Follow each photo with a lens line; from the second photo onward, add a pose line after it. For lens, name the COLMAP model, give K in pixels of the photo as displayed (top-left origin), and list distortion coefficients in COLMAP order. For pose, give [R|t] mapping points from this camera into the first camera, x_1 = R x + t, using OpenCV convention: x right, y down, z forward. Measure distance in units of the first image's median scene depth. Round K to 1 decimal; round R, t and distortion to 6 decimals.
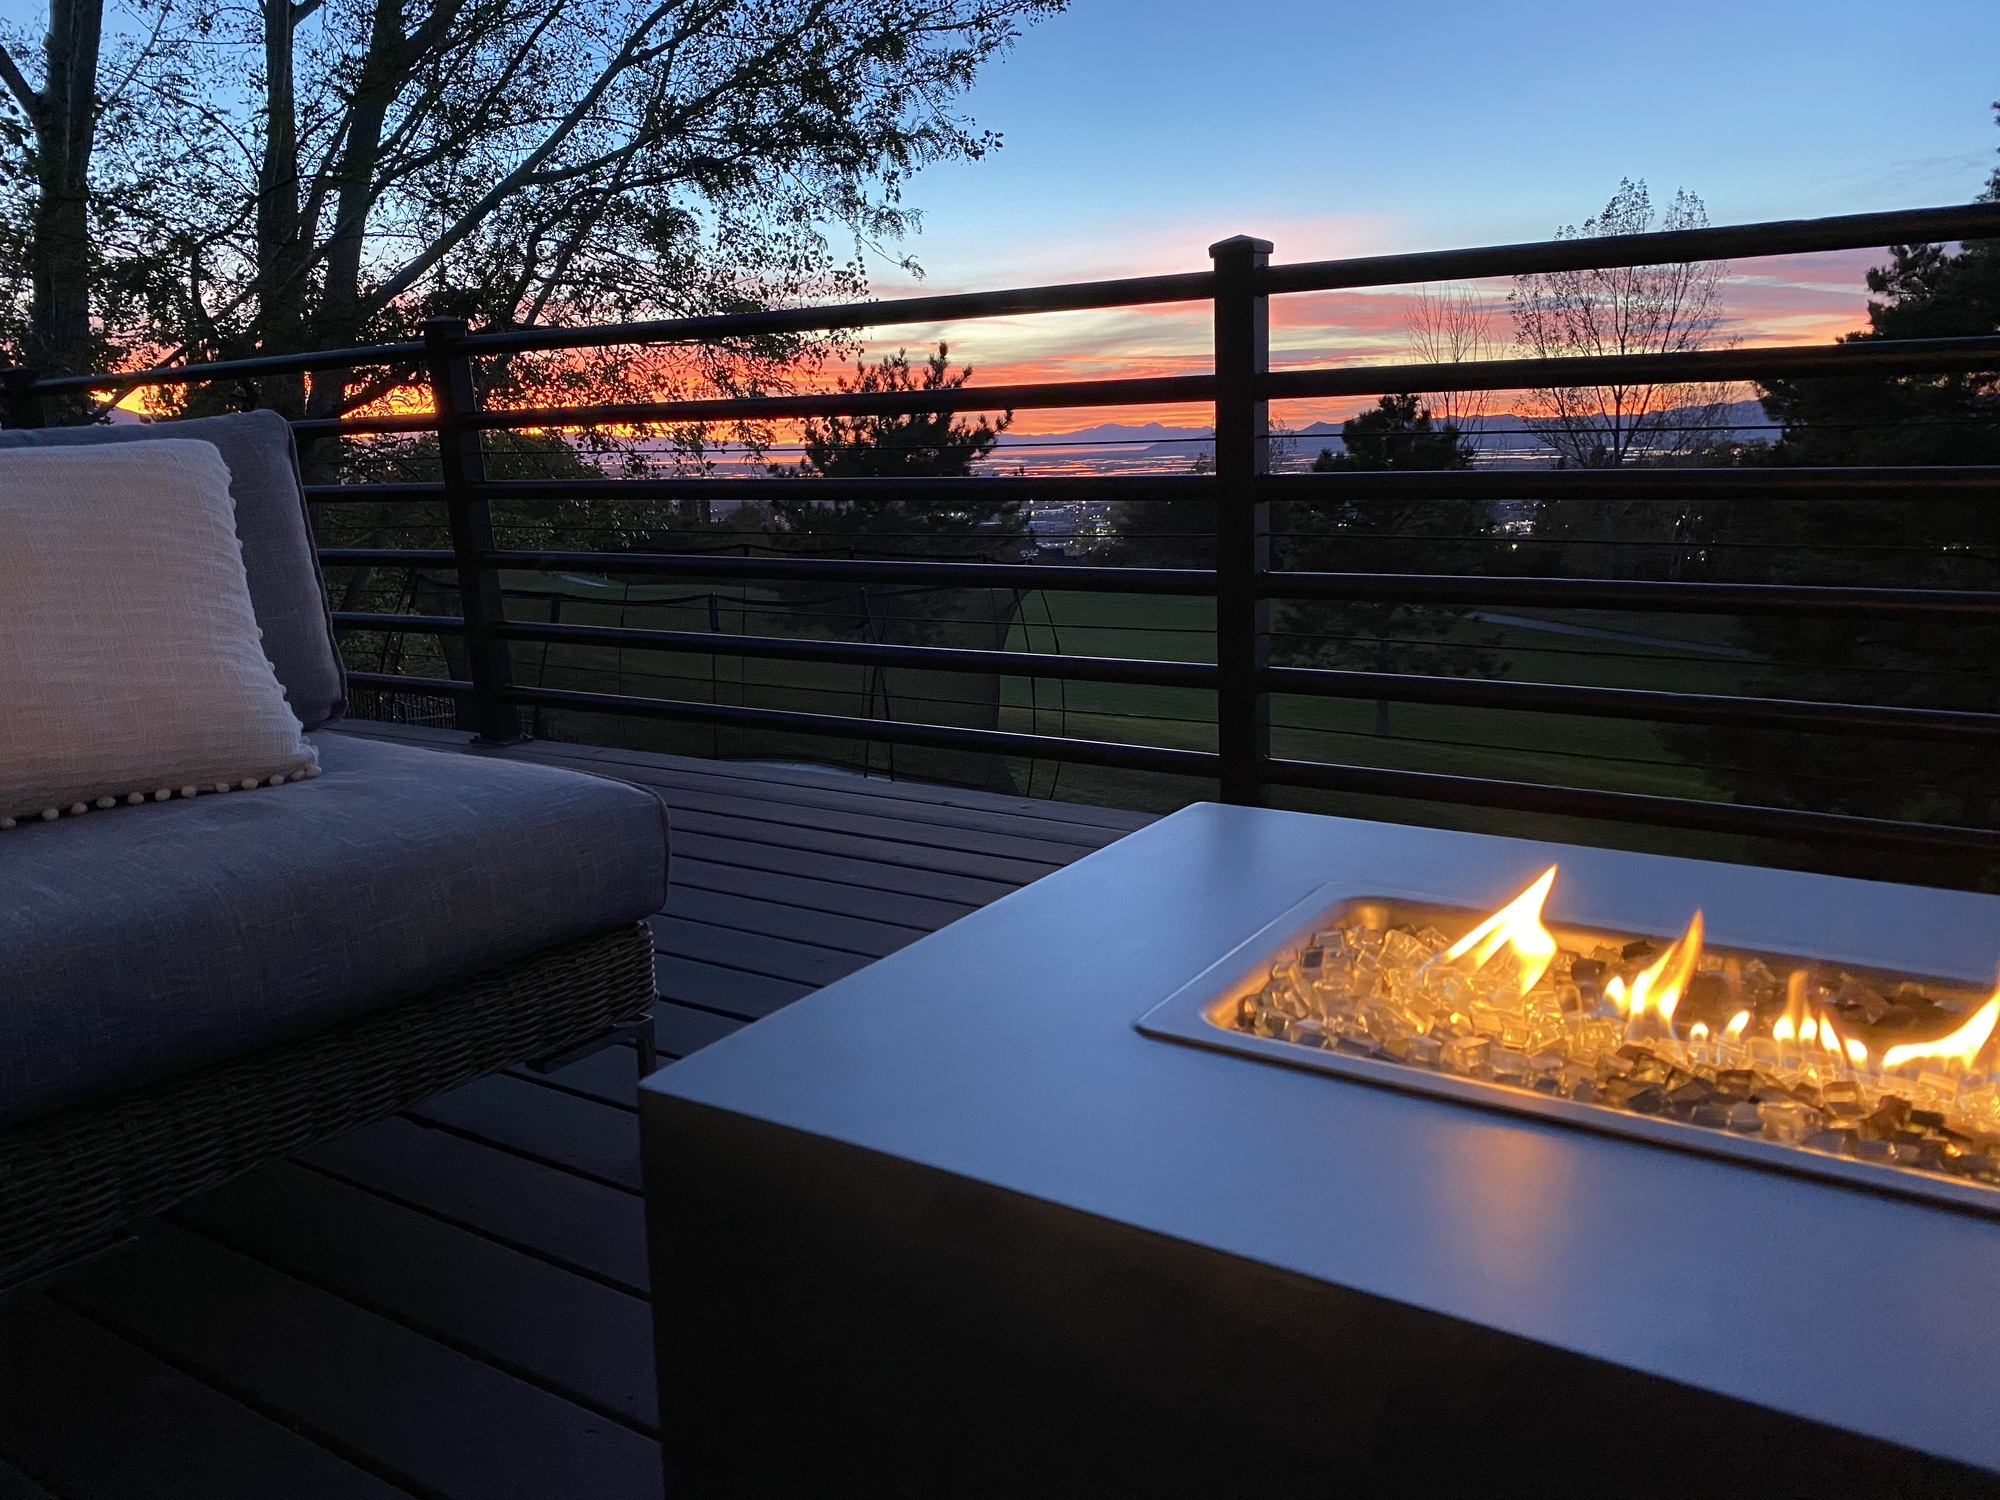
lens RADIAL K [[1486.5, 0, 1000.0], [0, 1486.5, 750.0], [0, 0, 1]] dist [-0.004395, -0.003194]
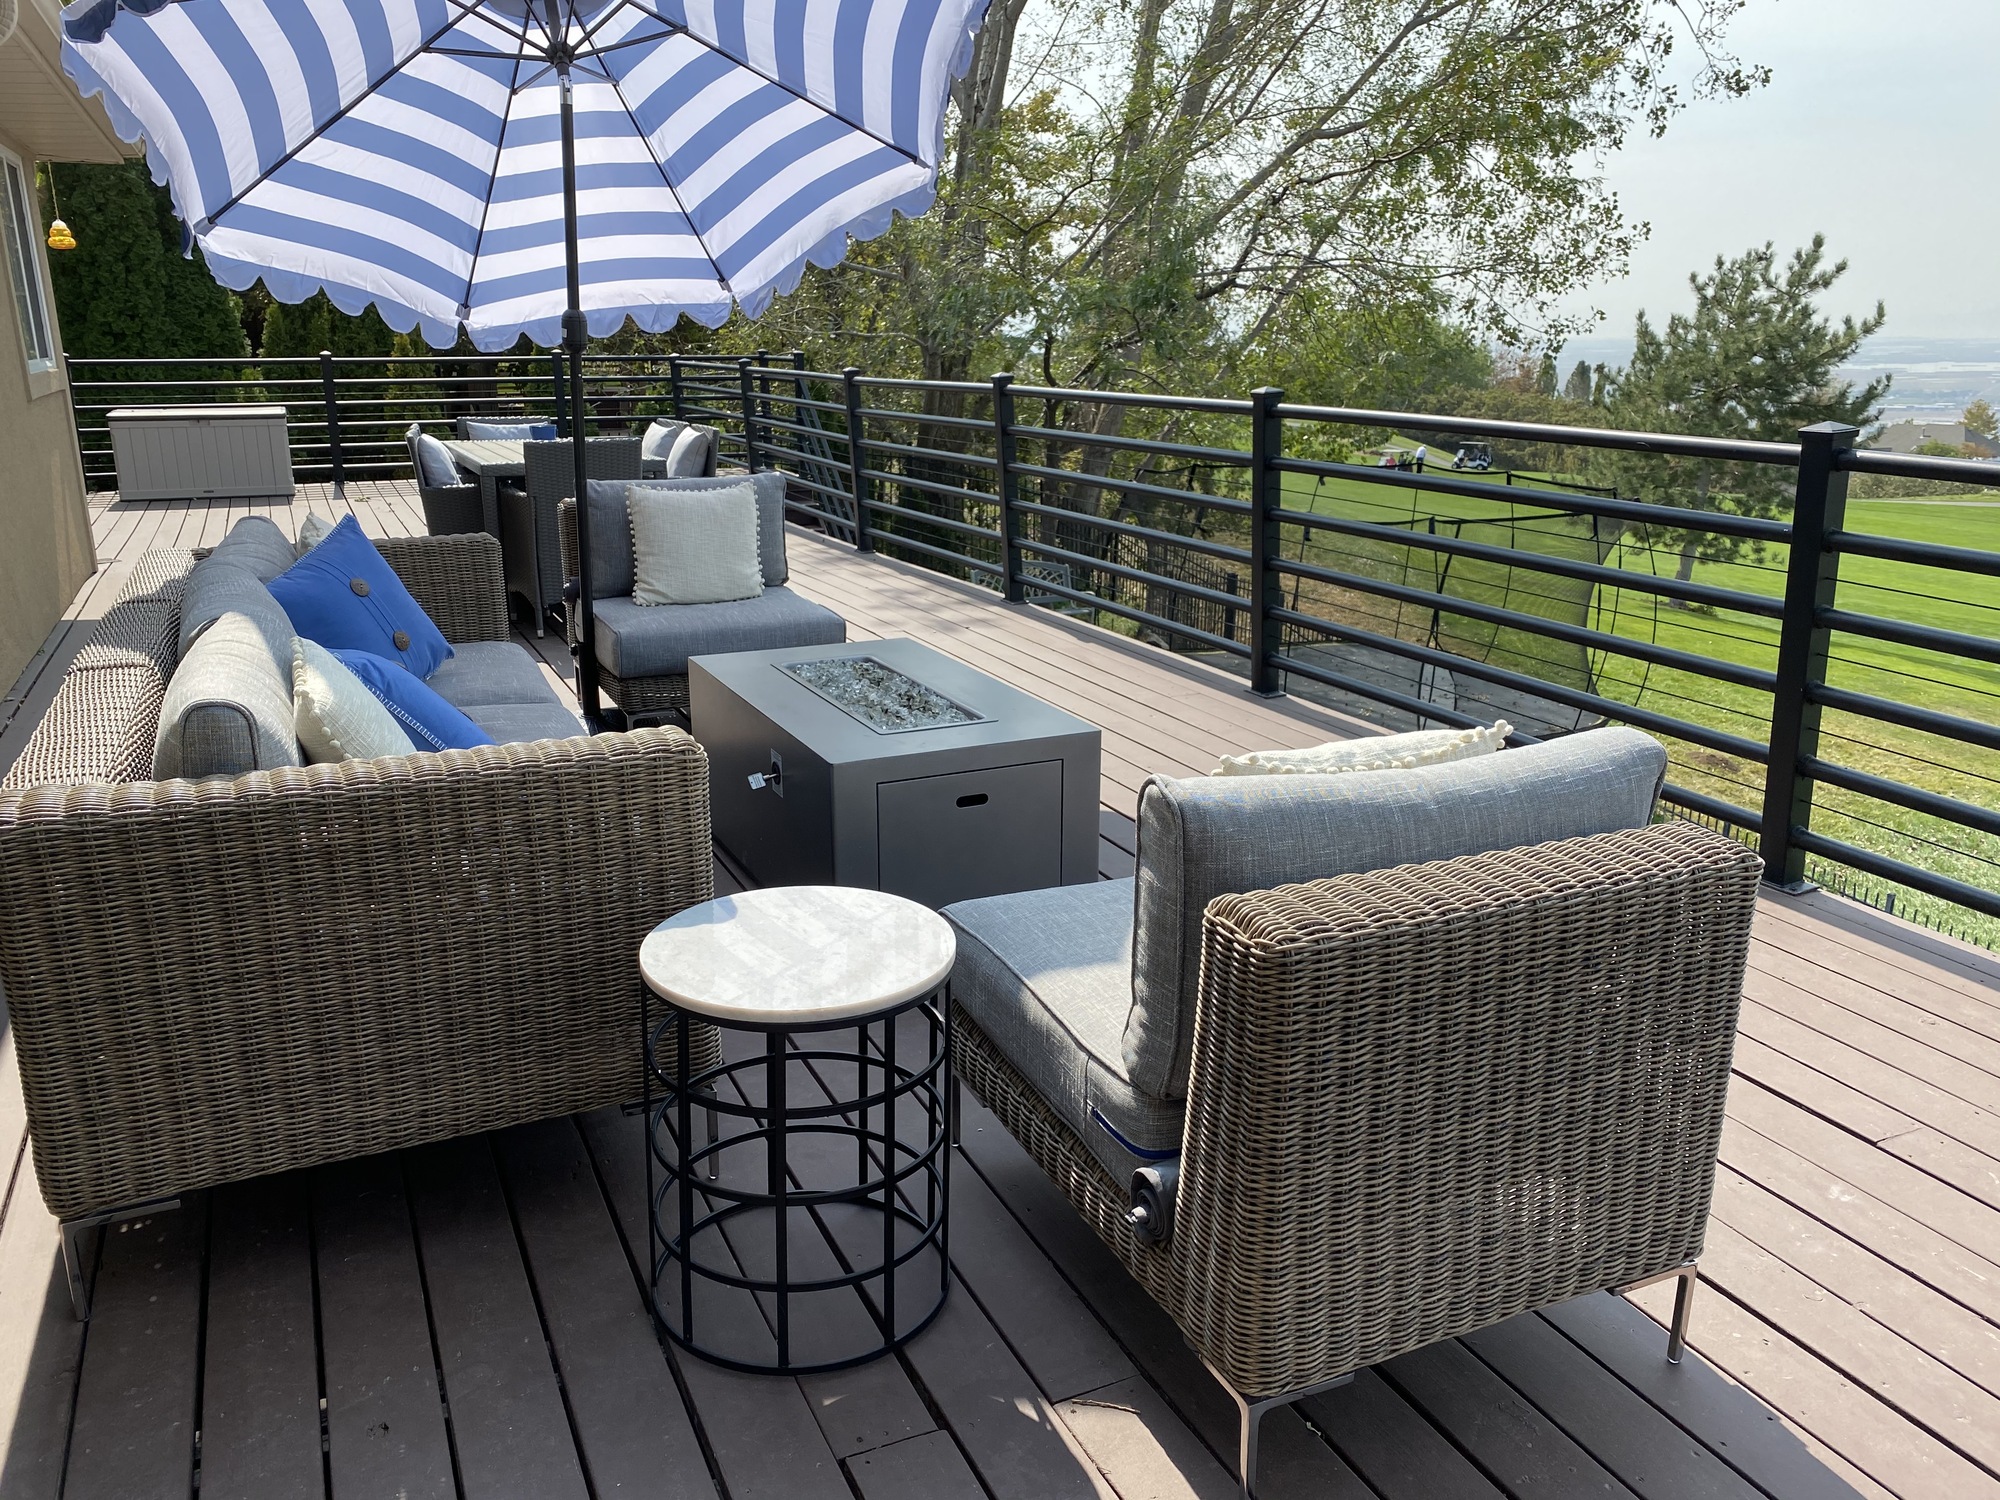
lens RADIAL K [[1529.2, 0, 1023.9], [0, 1529.2, 758.9], [0, 0, 1]] dist [0.002810, -0.003404]
pose [[0.843392, 0.170778, -0.509436, 0.176821], [-0.126573, 0.984608, 0.120524, -0.010078], [0.522178, -0.037168, 0.852026, -0.170201]]
